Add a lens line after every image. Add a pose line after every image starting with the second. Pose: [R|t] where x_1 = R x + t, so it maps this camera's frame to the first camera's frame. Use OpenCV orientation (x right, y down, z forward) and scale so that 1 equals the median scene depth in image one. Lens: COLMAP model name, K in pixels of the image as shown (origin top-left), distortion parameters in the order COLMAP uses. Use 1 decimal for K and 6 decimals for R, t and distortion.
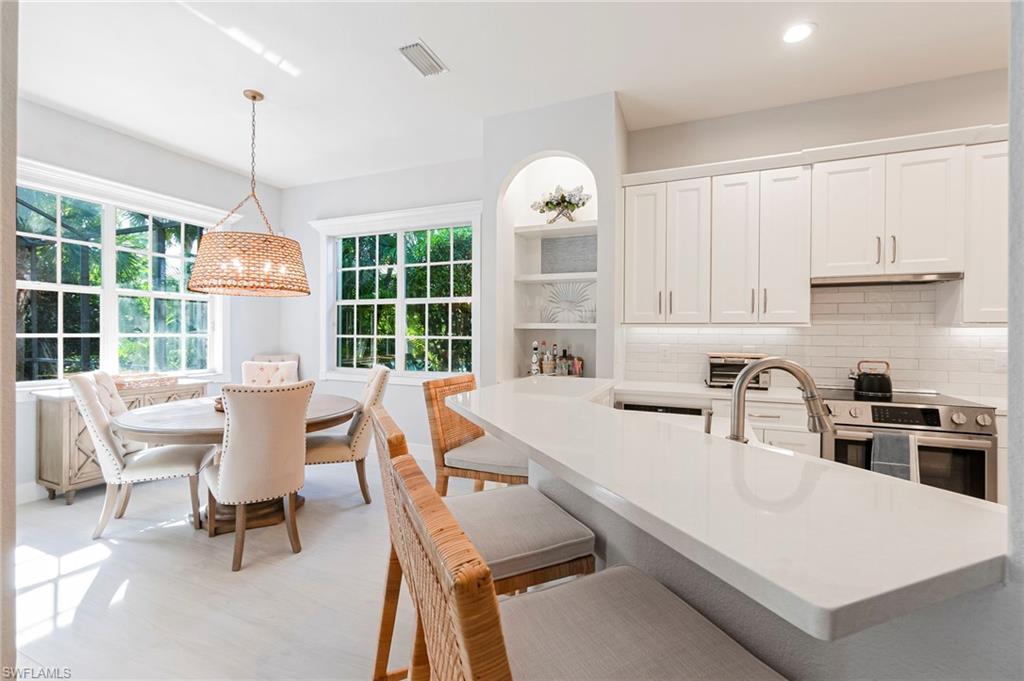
lens RADIAL K [[445.8, 0, 503.3], [0, 445.8, 336.5], [0, 0, 1]] dist [0.000777, 0.000065]
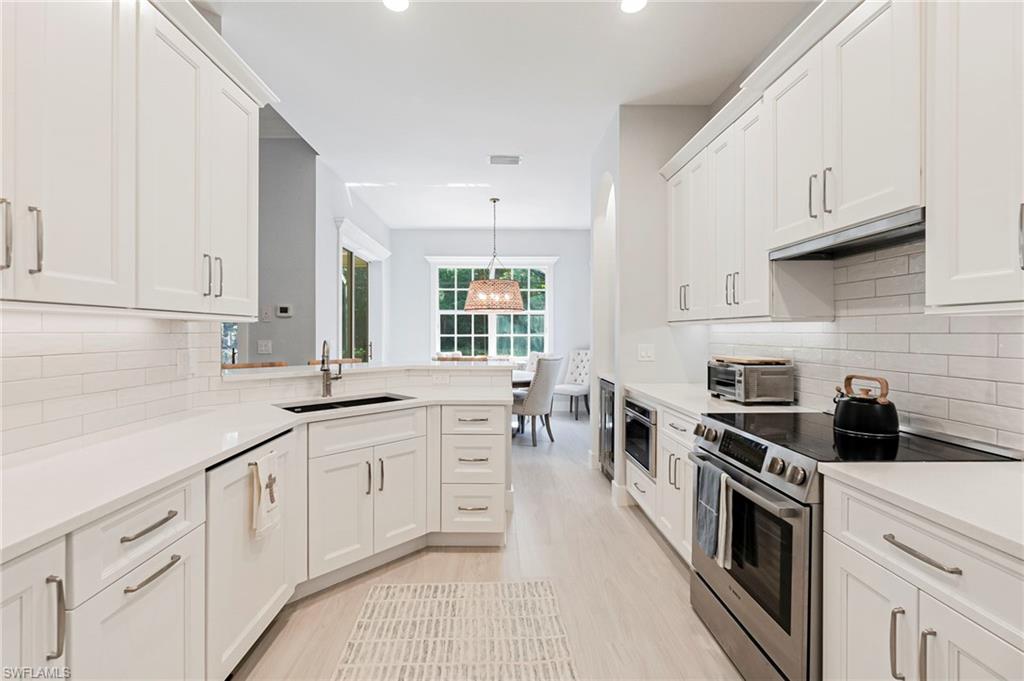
lens RADIAL K [[449.9, 0, 495.5], [0, 449.9, 335.5], [0, 0, 1]] dist [-0.000601, 0.000136]
pose [[0.396412, -0.000652, -0.918073, 1.073463], [-0.005996, 0.999977, -0.003299, 0.005178], [0.918053, 0.006812, 0.396399, 0.293034]]
